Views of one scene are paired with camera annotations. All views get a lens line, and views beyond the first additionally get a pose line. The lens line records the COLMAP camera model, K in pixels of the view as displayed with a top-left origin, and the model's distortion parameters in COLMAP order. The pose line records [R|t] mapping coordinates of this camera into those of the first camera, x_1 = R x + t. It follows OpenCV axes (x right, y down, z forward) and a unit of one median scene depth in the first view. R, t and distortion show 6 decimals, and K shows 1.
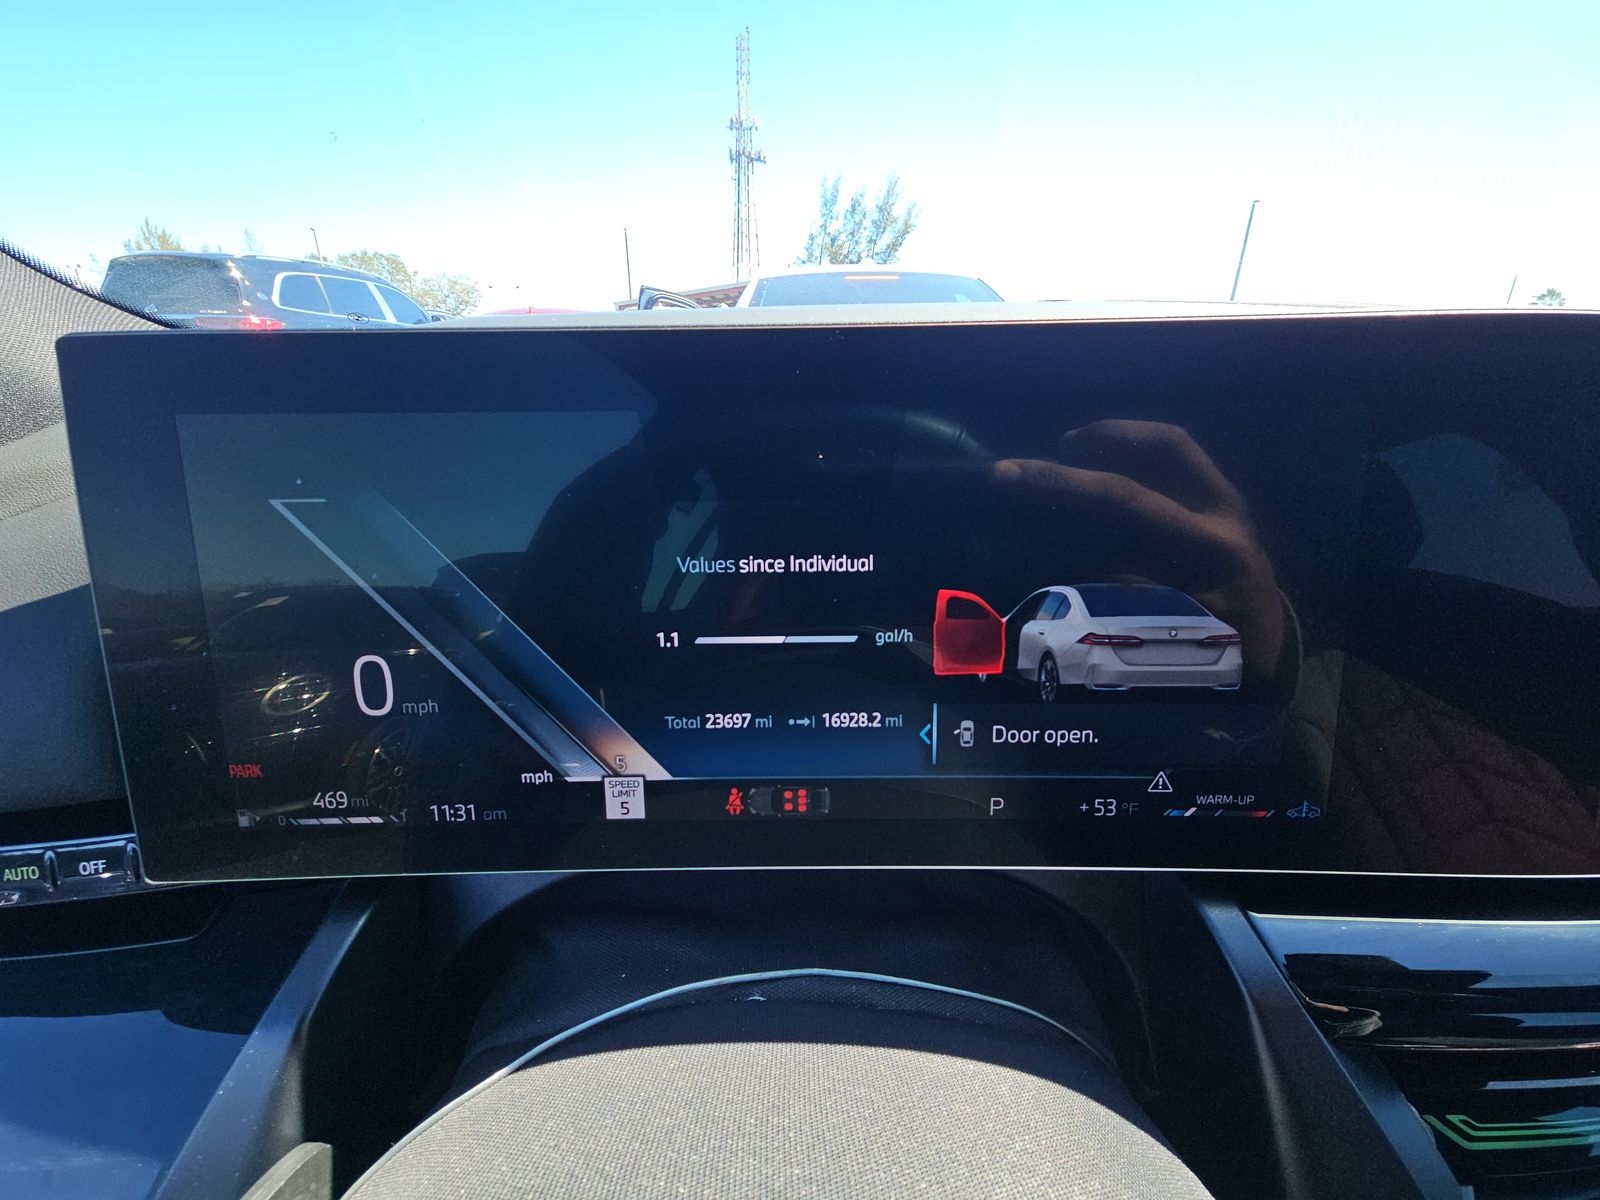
lens RADIAL K [[654.2, 0, 802.6], [0, 654.2, 600.9], [0, 0, 1]] dist [0.000854, 0.000204]
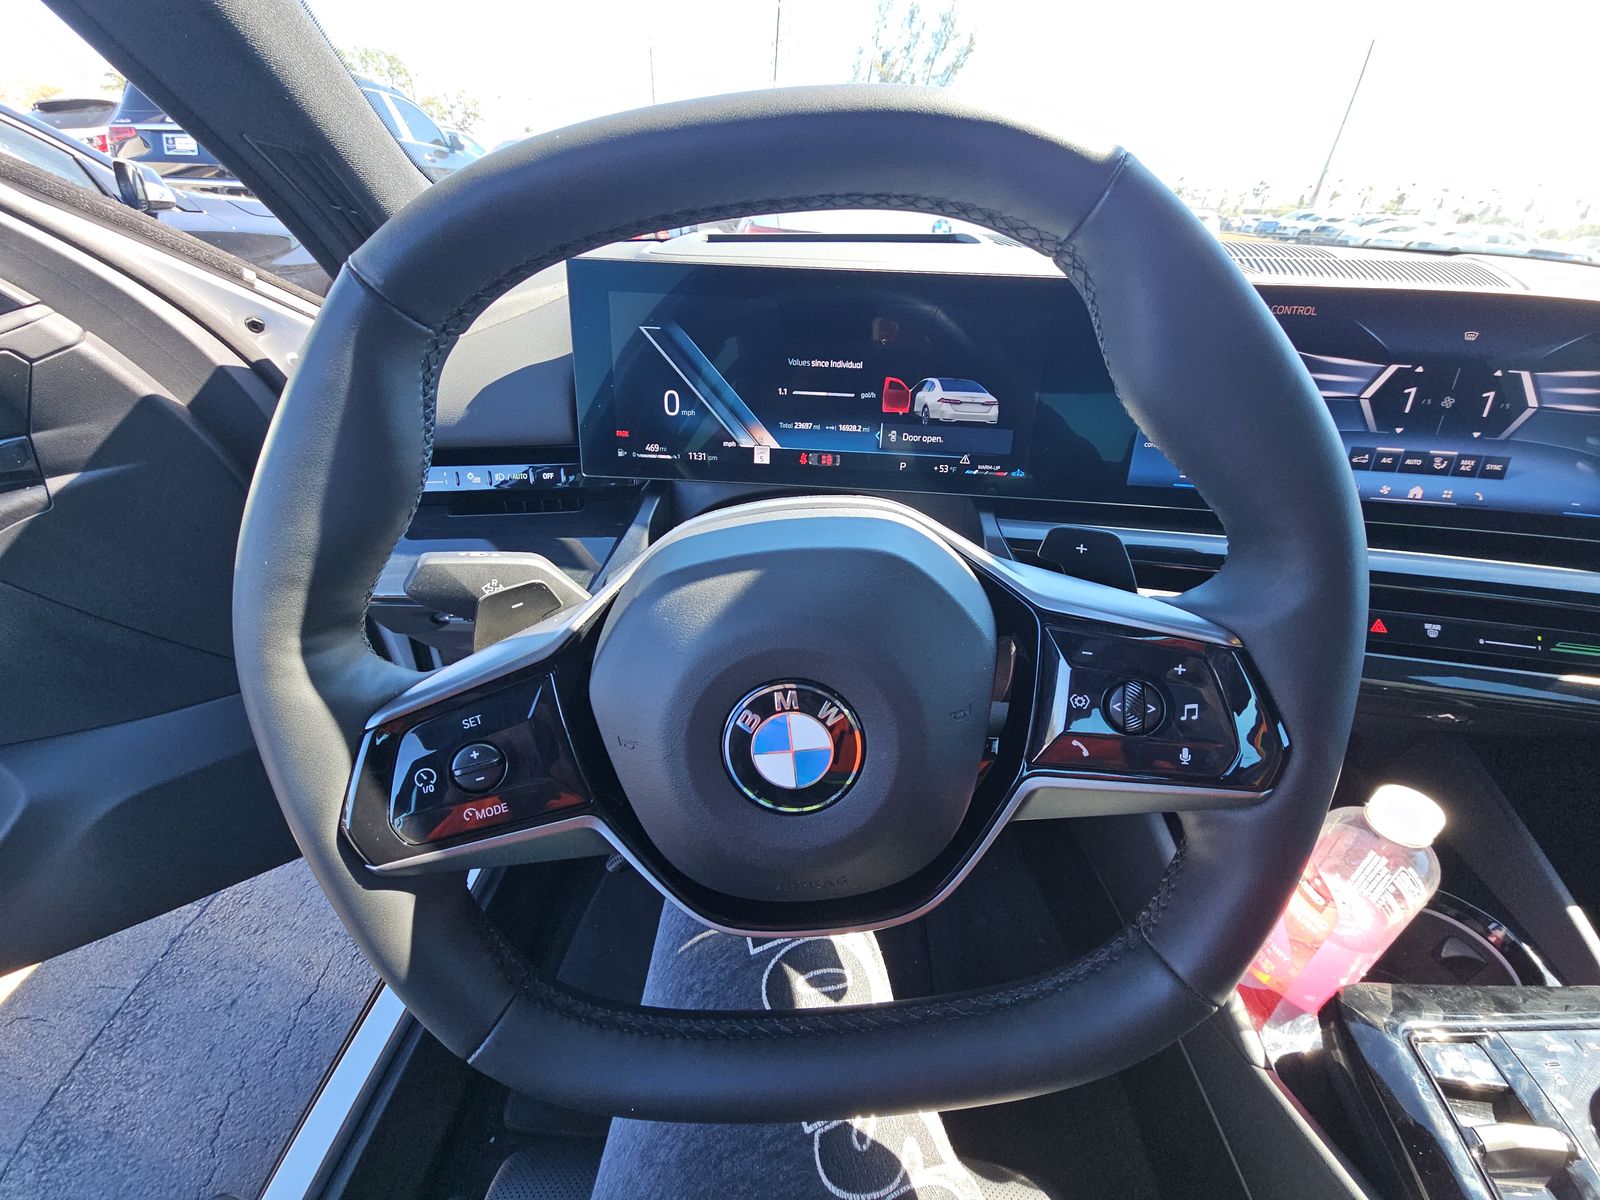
lens RADIAL K [[654.5, 0, 800.0], [0, 654.5, 600.0], [0, 0, 1]] dist [0.013068, -0.009964]
pose [[0.997609, 0.065542, -0.021931, -0.022603], [-0.060171, 0.979755, 0.190944, 0.367673], [0.034002, -0.189168, 0.981356, -1.724138]]
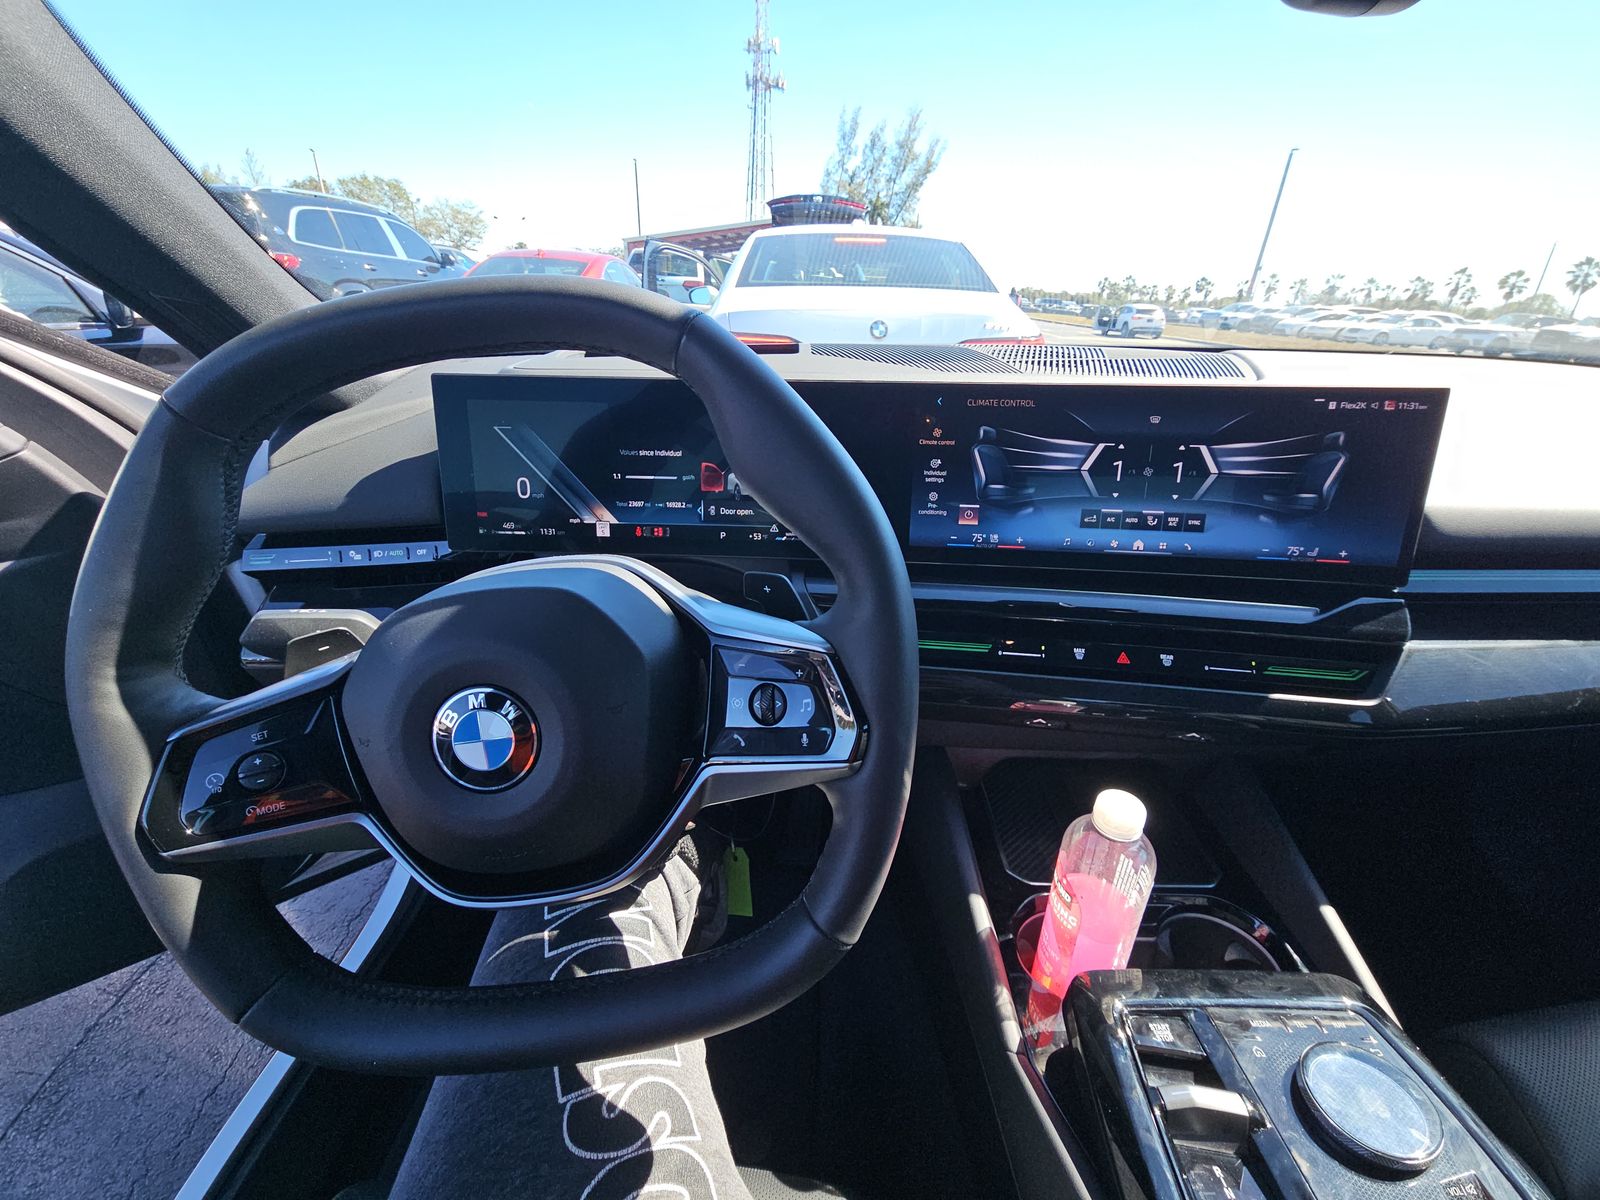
lens RADIAL K [[654.5, 0, 800.0], [0, 654.5, 600.0], [0, 0, 1]] dist [0.013068, -0.009964]
pose [[0.999369, 0.034409, -0.008789, 0.709048], [-0.033706, 0.996942, 0.070500, 0.393192], [0.011188, -0.070159, 0.997473, -2.137541]]
